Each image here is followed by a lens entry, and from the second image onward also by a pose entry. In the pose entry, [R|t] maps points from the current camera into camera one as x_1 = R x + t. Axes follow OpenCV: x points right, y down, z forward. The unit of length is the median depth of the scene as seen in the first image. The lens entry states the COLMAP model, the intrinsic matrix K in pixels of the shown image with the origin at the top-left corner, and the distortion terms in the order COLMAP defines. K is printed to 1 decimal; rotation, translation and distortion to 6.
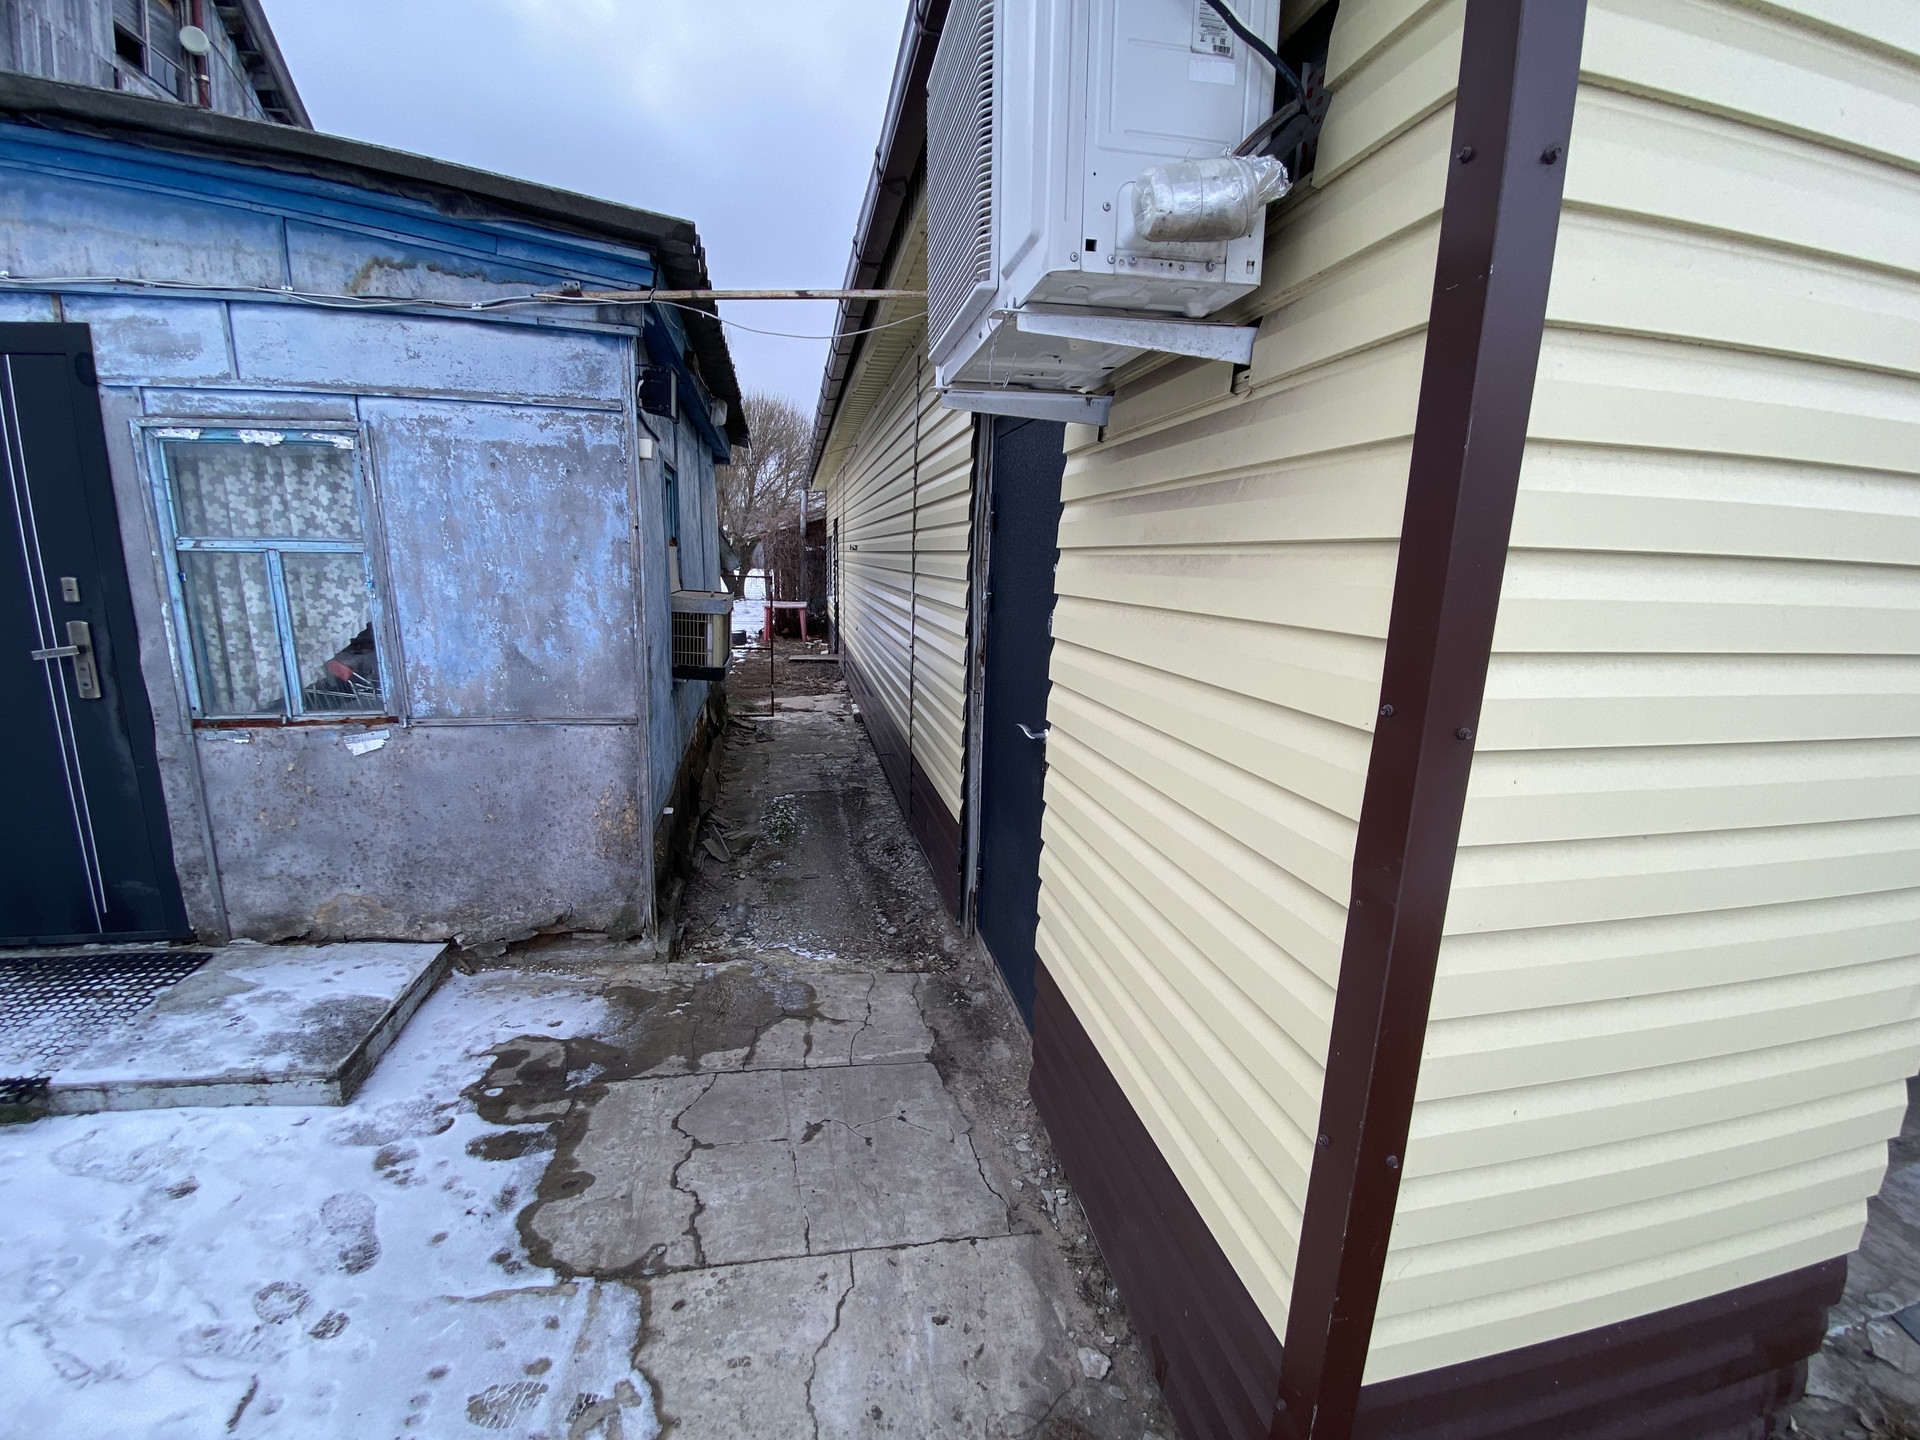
lens RADIAL K [[712.6, 0, 957.1], [0, 712.6, 721.4], [0, 0, 1]] dist [-0.055575, 0.000250]
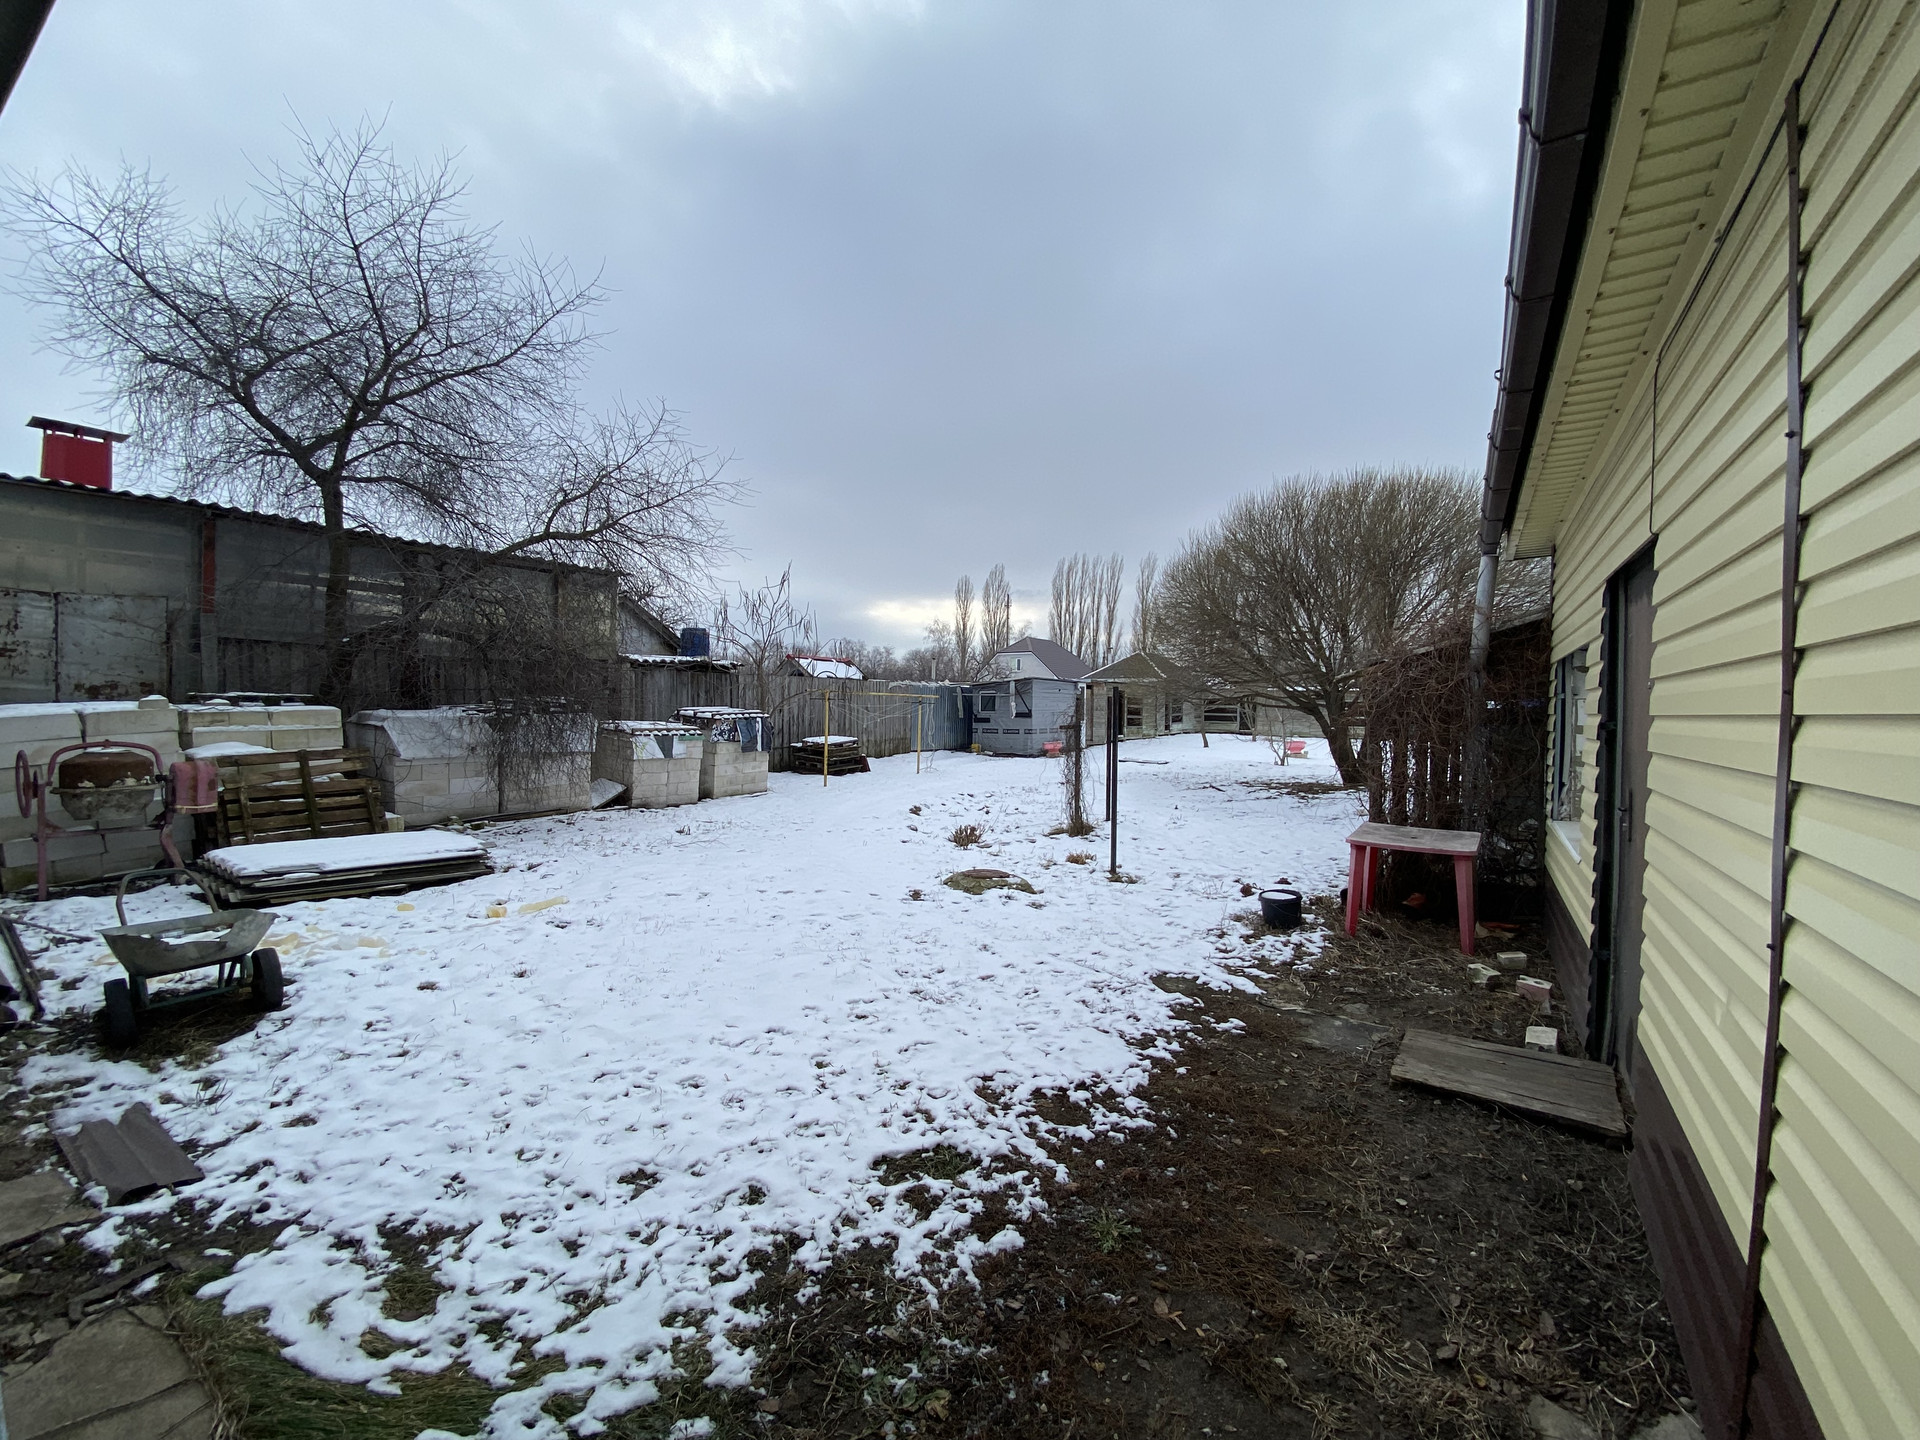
lens RADIAL K [[712.6, 0, 957.1], [0, 712.6, 721.4], [0, 0, 1]] dist [-0.055575, 0.000250]
pose [[0.656946, -0.000615, -0.753937, -0.120551], [-0.169695, 0.974220, -0.148659, -0.125994], [0.734592, 0.225600, 0.639906, 0.555555]]
